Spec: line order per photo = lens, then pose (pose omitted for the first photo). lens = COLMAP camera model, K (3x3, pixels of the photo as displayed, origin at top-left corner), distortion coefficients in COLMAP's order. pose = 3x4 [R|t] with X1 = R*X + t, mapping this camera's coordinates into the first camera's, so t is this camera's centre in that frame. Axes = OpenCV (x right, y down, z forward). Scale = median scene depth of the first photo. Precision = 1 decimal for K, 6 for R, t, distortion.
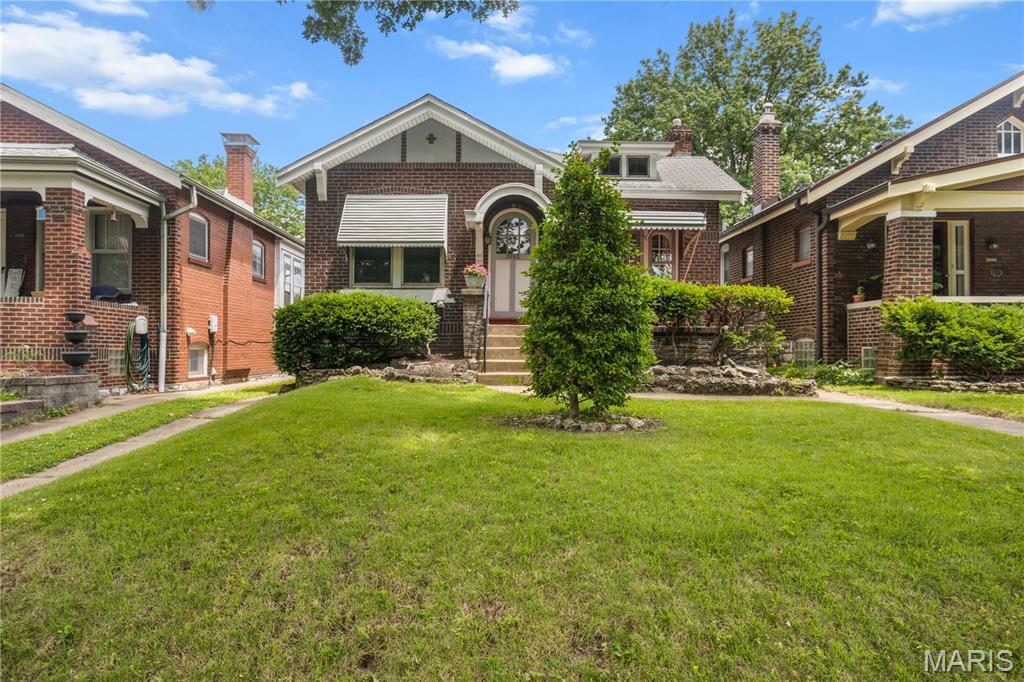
lens RADIAL K [[613.8, 0, 512.2], [0, 613.8, 343.8], [0, 0, 1]] dist [-0.032400, 0.003584]
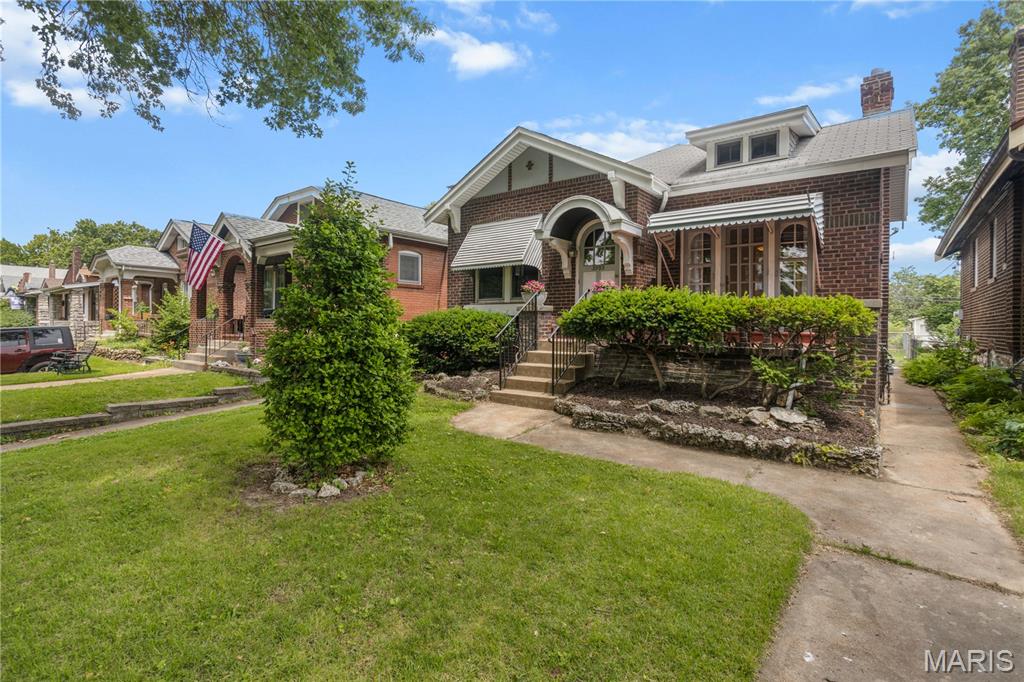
lens RADIAL K [[489.8, 0, 511.0], [0, 489.8, 332.5], [0, 0, 1]] dist [-0.028644, 0.005103]
pose [[0.781018, 0.013014, -0.624372, 0.392942], [-0.000906, 0.999805, 0.019705, -0.053426], [0.624507, -0.014824, 0.780878, 0.293557]]
